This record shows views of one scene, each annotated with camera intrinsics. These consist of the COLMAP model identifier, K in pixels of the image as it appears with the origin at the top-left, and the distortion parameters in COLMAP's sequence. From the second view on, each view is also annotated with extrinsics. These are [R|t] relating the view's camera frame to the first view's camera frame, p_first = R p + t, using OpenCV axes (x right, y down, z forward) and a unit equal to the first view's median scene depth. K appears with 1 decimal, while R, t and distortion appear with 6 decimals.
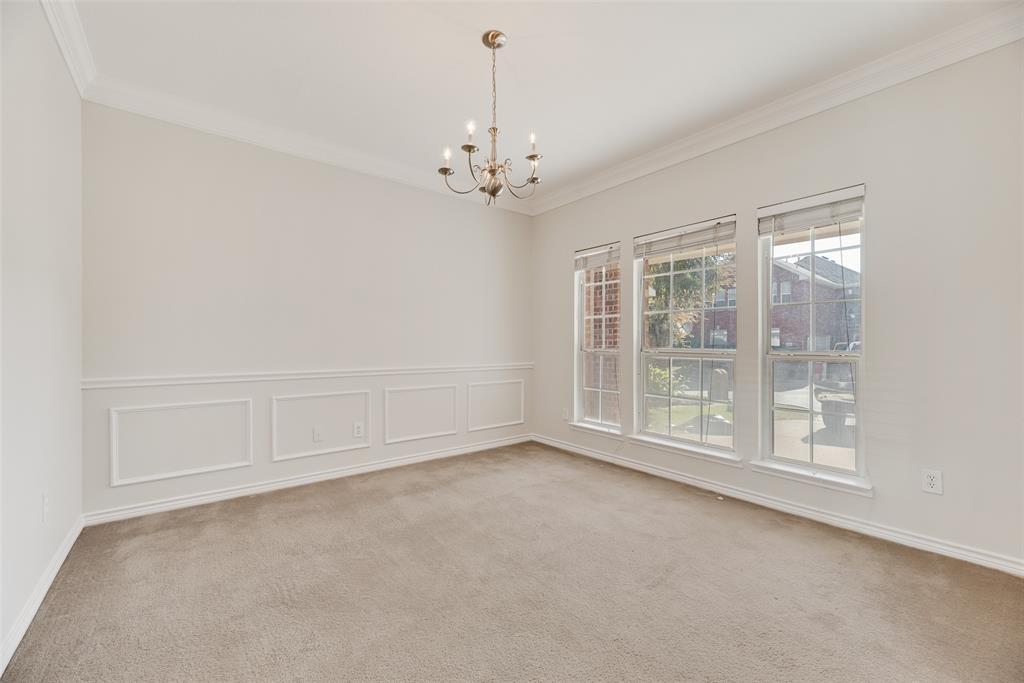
lens RADIAL K [[409.1, 0, 508.4], [0, 409.1, 344.2], [0, 0, 1]] dist [0.003580, -0.000066]
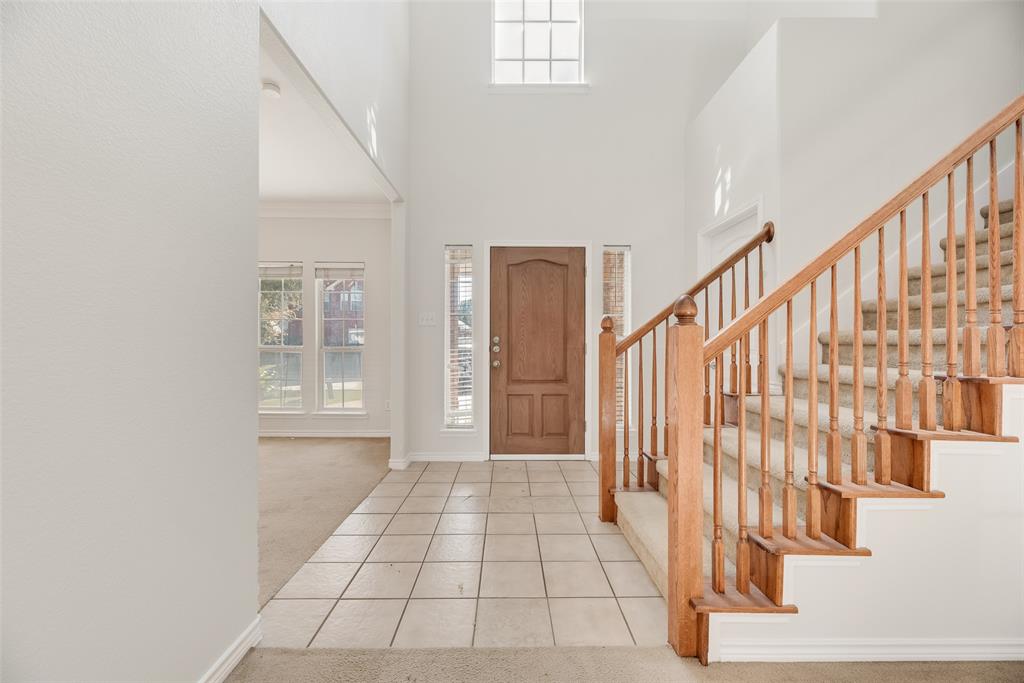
lens RADIAL K [[409.1, 0, 516.8], [0, 409.1, 345.0], [0, 0, 1]] dist [0.003580, -0.000066]
pose [[0.598881, -0.004030, 0.800828, -0.226764], [-0.002115, 0.999976, 0.006614, -0.002740], [-0.800836, -0.005655, 0.598858, -0.626039]]
